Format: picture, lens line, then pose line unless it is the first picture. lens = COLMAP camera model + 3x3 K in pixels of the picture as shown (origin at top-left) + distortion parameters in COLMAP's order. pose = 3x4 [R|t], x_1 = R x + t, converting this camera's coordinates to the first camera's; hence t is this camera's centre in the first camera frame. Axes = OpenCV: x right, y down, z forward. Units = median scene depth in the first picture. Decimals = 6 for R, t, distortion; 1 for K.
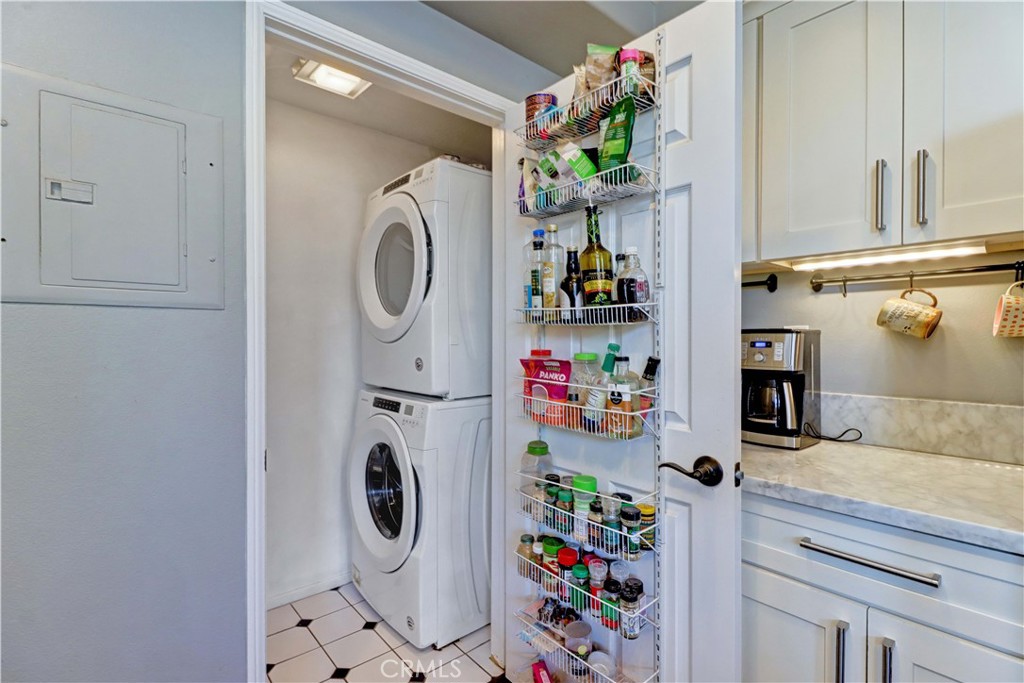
lens RADIAL K [[479.1, 0, 511.3], [0, 479.1, 340.9], [0, 0, 1]] dist [0.012944, -0.008928]
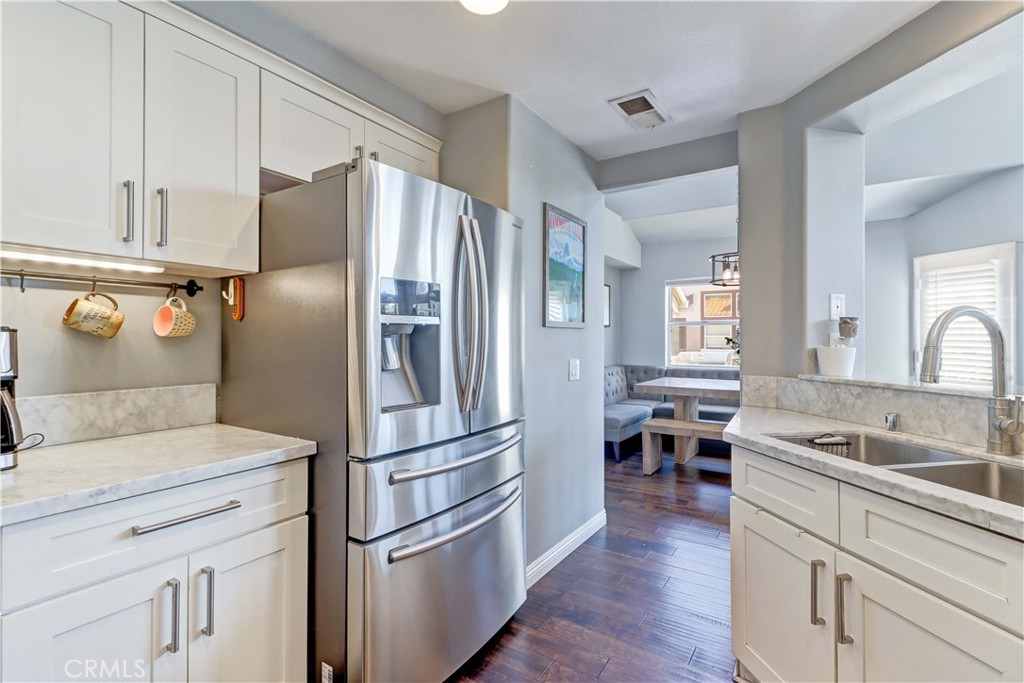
lens RADIAL K [[479.1, 0, 511.2], [0, 479.1, 339.2], [0, 0, 1]] dist [0.012944, -0.008928]
pose [[-0.271522, -0.000772, 0.962432, -0.501283], [0.002439, 0.999996, 0.001490, -0.000639], [-0.962429, 0.002752, -0.271519, 0.394894]]
